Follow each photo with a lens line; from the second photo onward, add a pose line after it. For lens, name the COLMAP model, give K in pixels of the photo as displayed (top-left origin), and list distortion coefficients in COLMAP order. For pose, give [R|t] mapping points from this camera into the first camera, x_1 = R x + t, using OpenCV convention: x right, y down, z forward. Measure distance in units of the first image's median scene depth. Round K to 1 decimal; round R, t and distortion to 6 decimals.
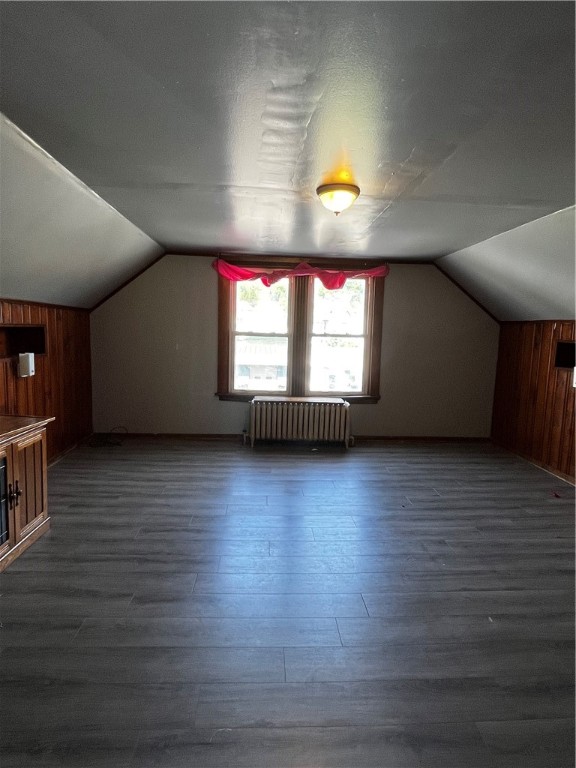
lens RADIAL K [[455.4, 0, 286.7], [0, 455.4, 383.0], [0, 0, 1]] dist [-0.001844, -0.000422]
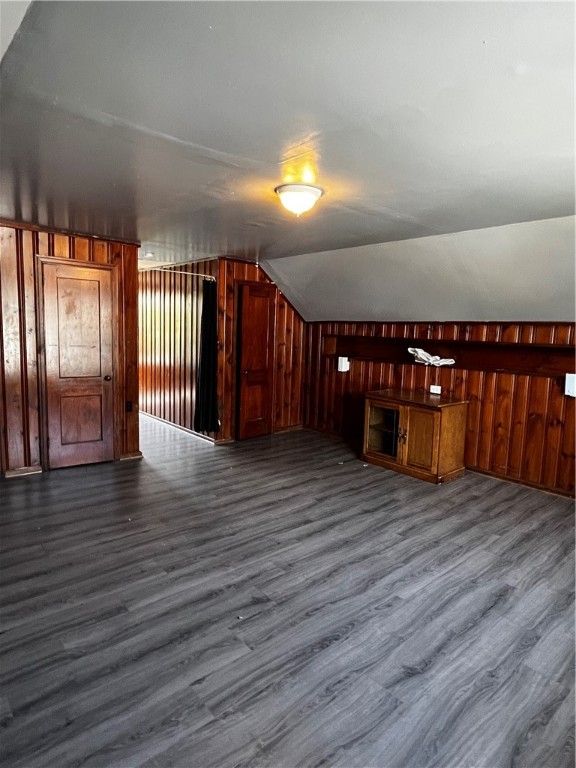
lens RADIAL K [[455.4, 0, 288.3], [0, 455.4, 382.3], [0, 0, 1]] dist [-0.001844, -0.000422]
pose [[-0.795737, 0.017131, -0.605400, 0.637807], [-0.121348, 0.974820, 0.187084, -0.180864], [0.593361, 0.222333, -0.773622, 1.616658]]
